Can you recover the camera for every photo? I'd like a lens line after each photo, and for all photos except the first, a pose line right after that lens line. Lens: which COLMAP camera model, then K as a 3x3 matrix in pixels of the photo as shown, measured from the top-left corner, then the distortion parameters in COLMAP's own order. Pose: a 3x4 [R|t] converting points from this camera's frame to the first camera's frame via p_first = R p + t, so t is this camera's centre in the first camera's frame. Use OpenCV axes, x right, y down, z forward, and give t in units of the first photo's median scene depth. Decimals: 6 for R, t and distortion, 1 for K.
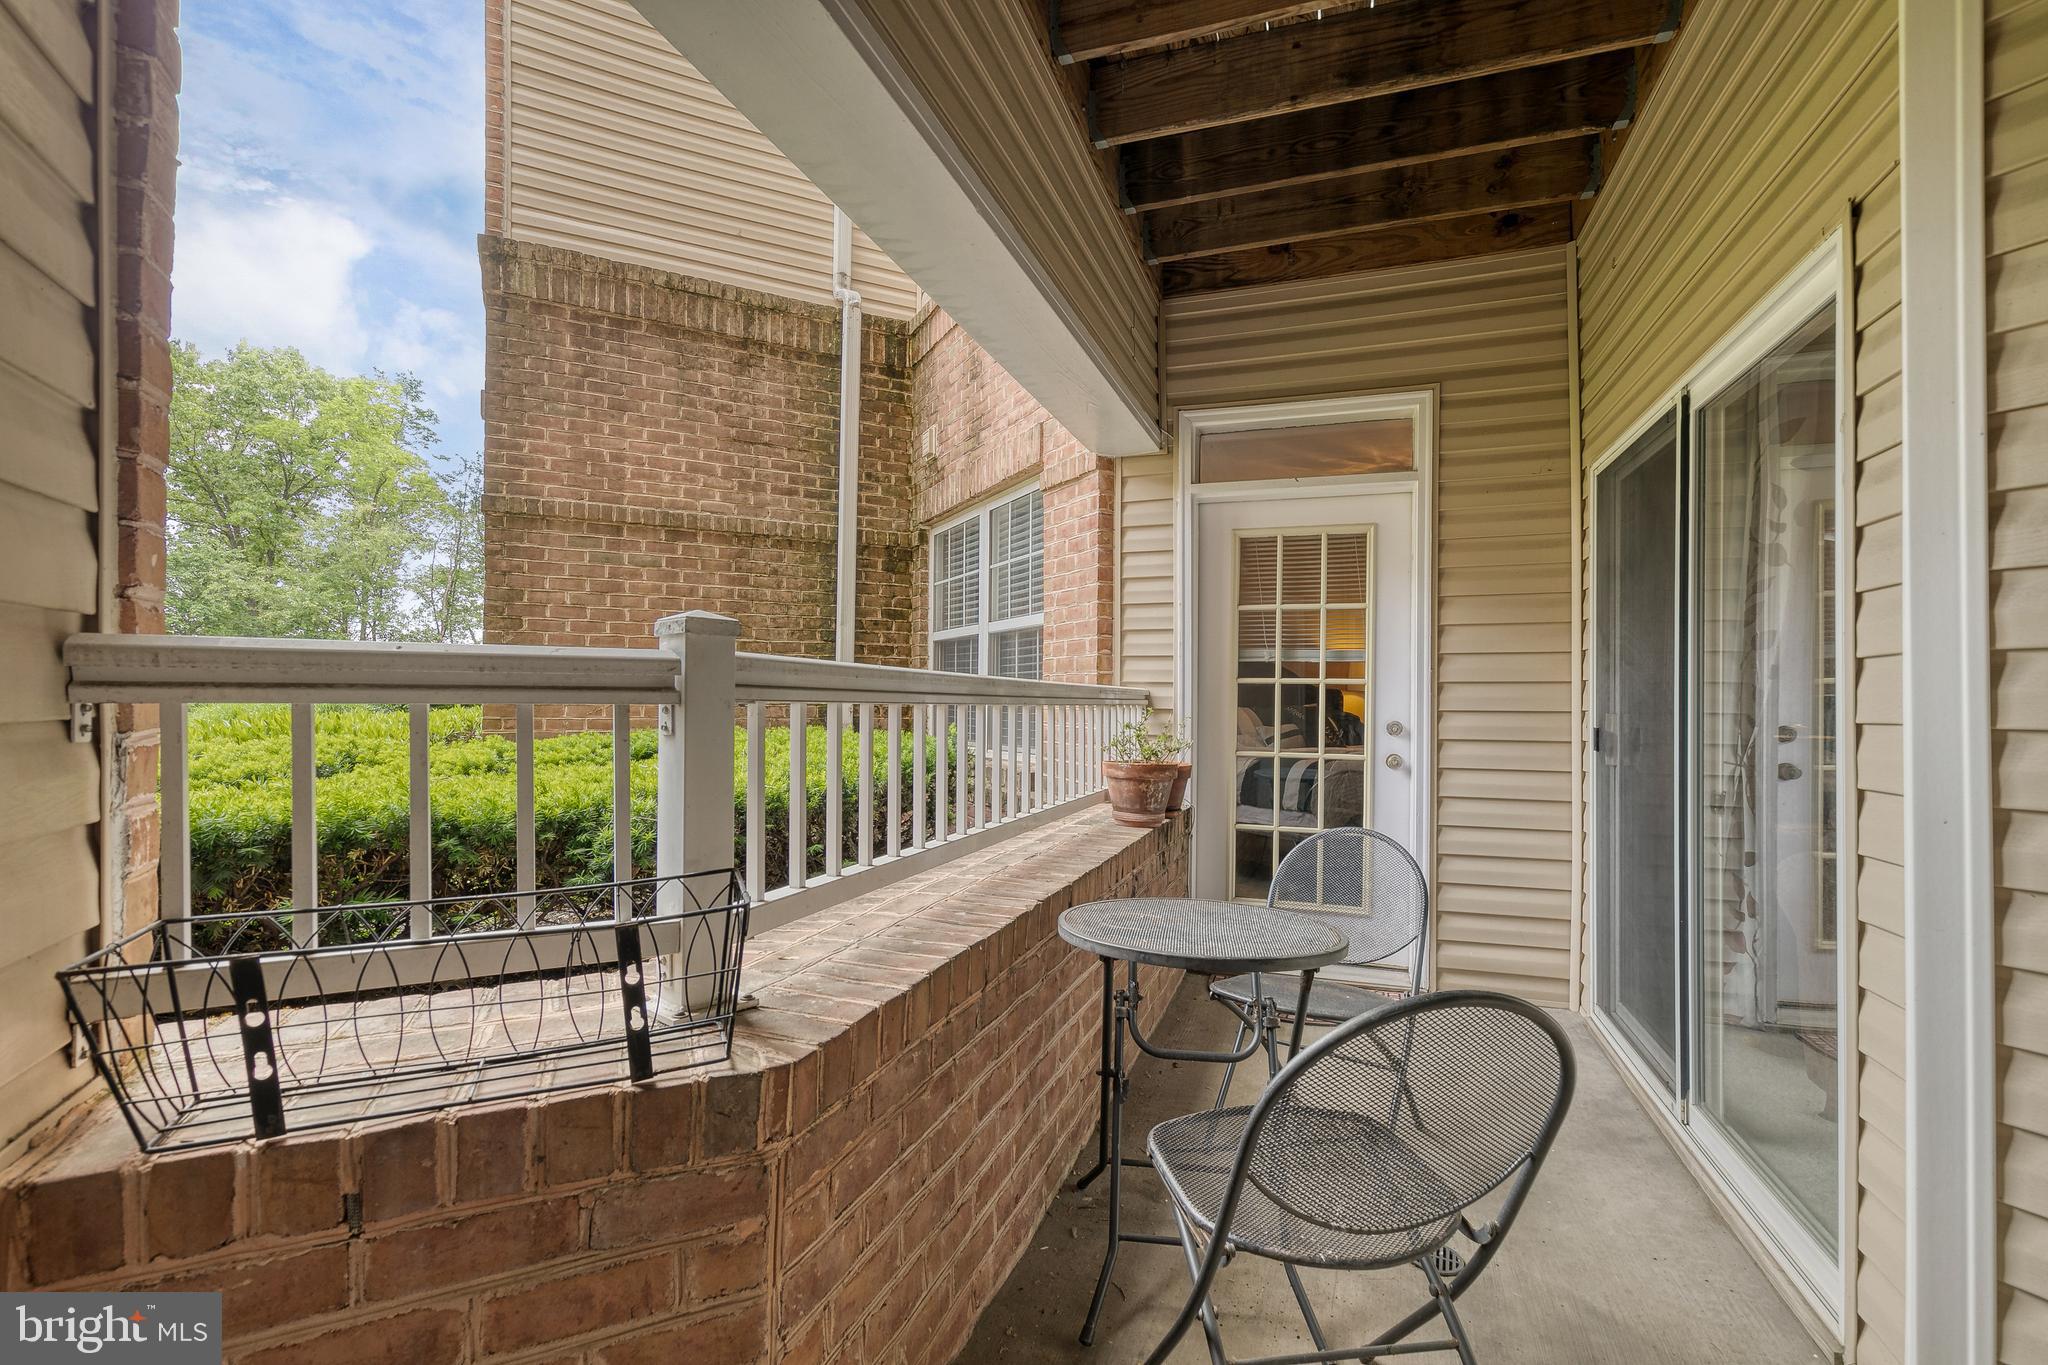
lens RADIAL K [[943.1, 0, 1024.0], [0, 943.1, 693.0], [0, 0, 1]] dist [0.014980, -0.000636]
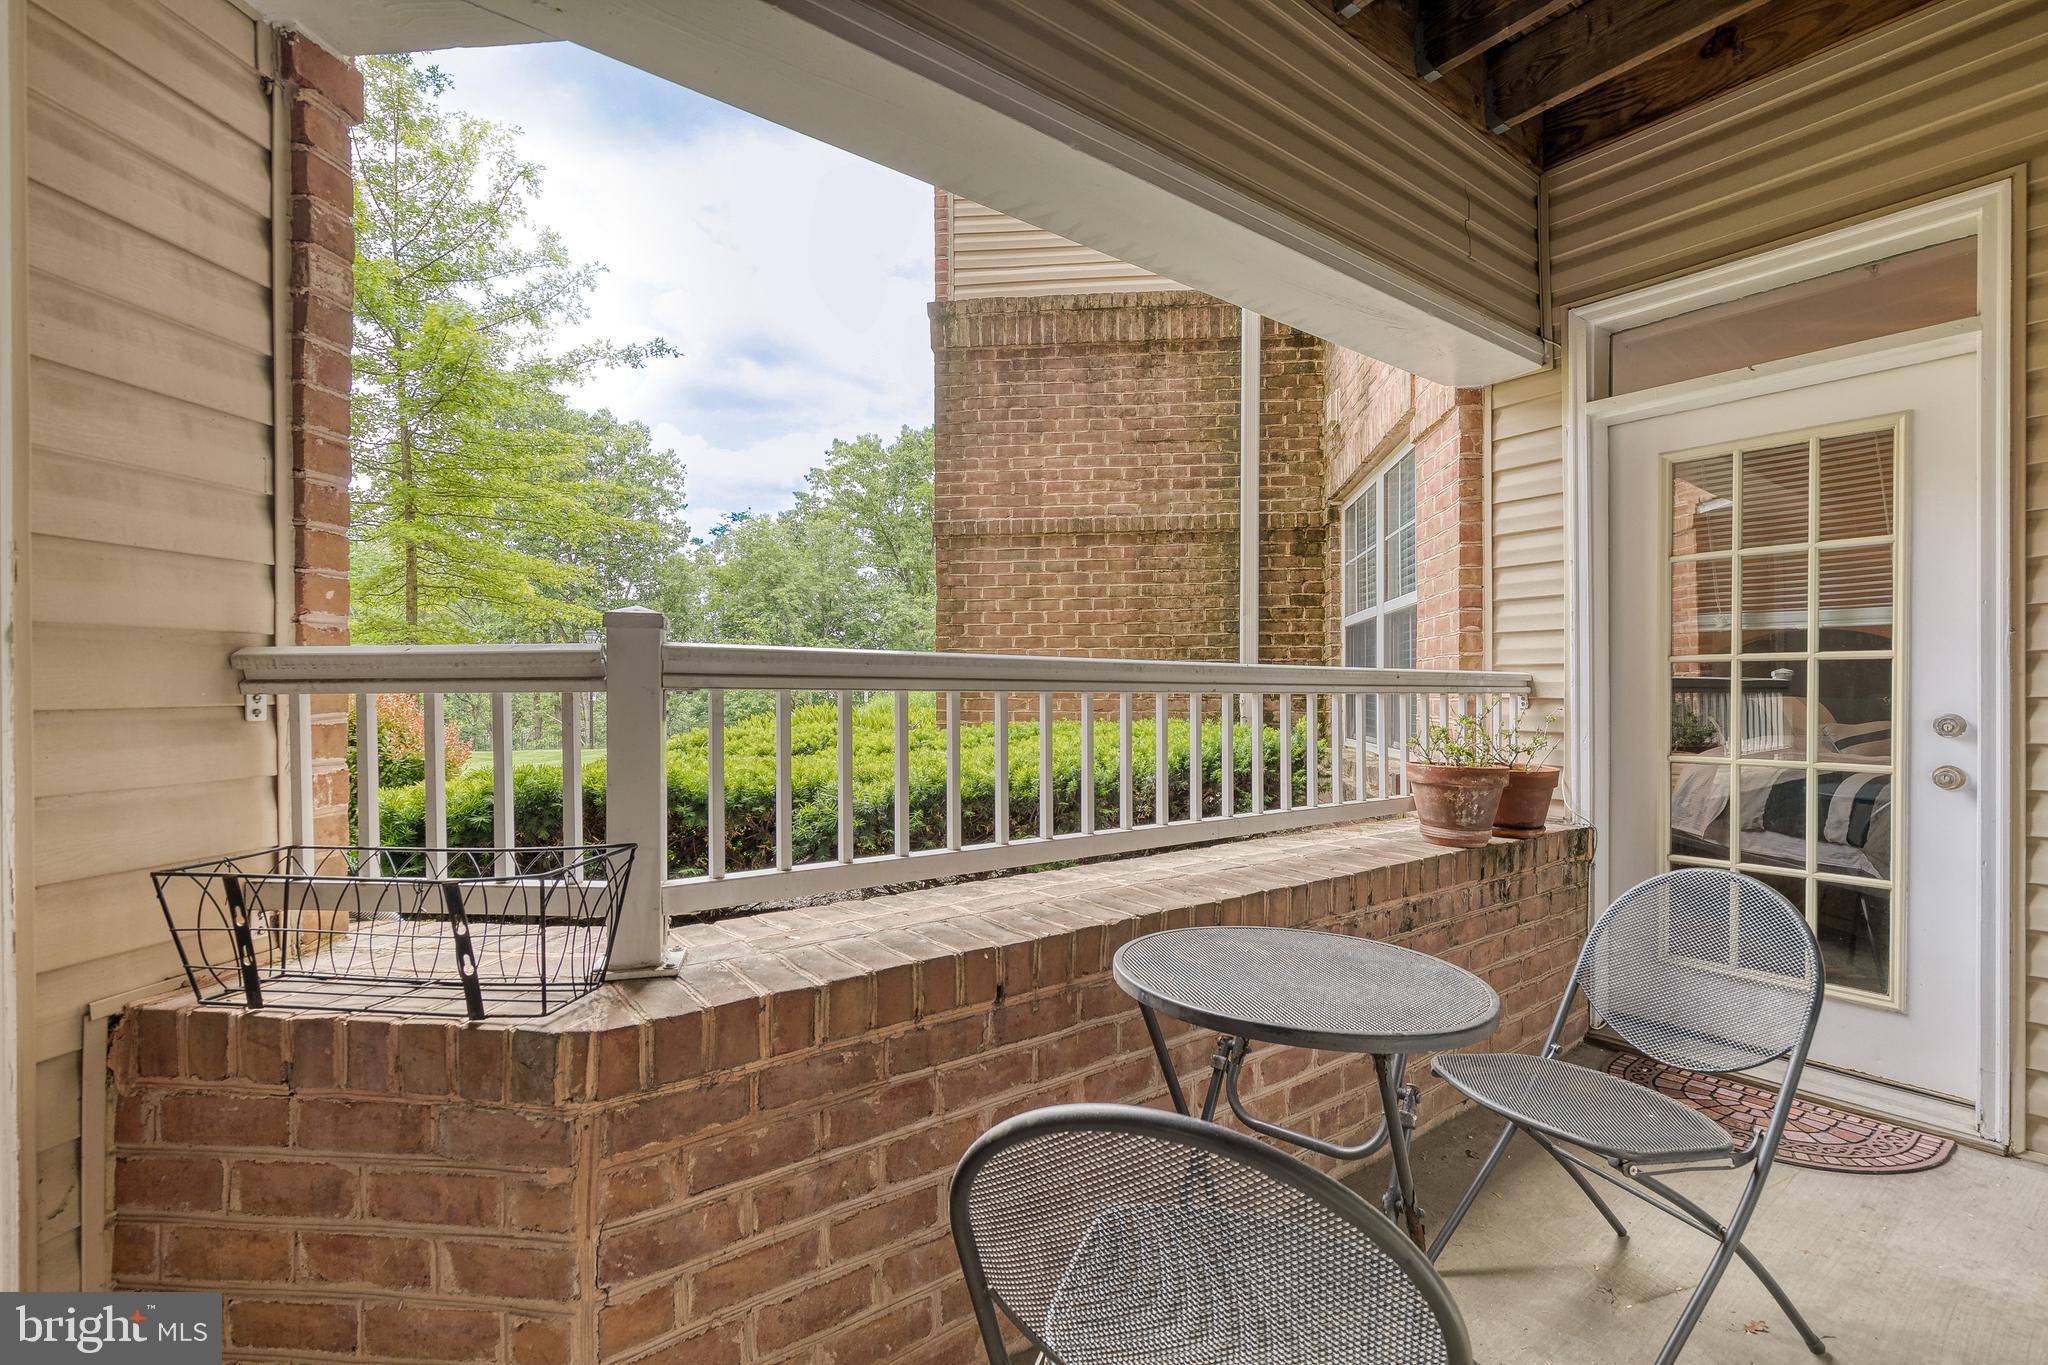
lens RADIAL K [[929.8, 0, 1028.9], [0, 929.8, 694.3], [0, 0, 1]] dist [0.018833, -0.004687]
pose [[0.833319, -0.010071, -0.552701, 0.167066], [0.013401, 0.999908, 0.001986, 0.004834], [0.552630, -0.009062, 0.833377, 0.091983]]
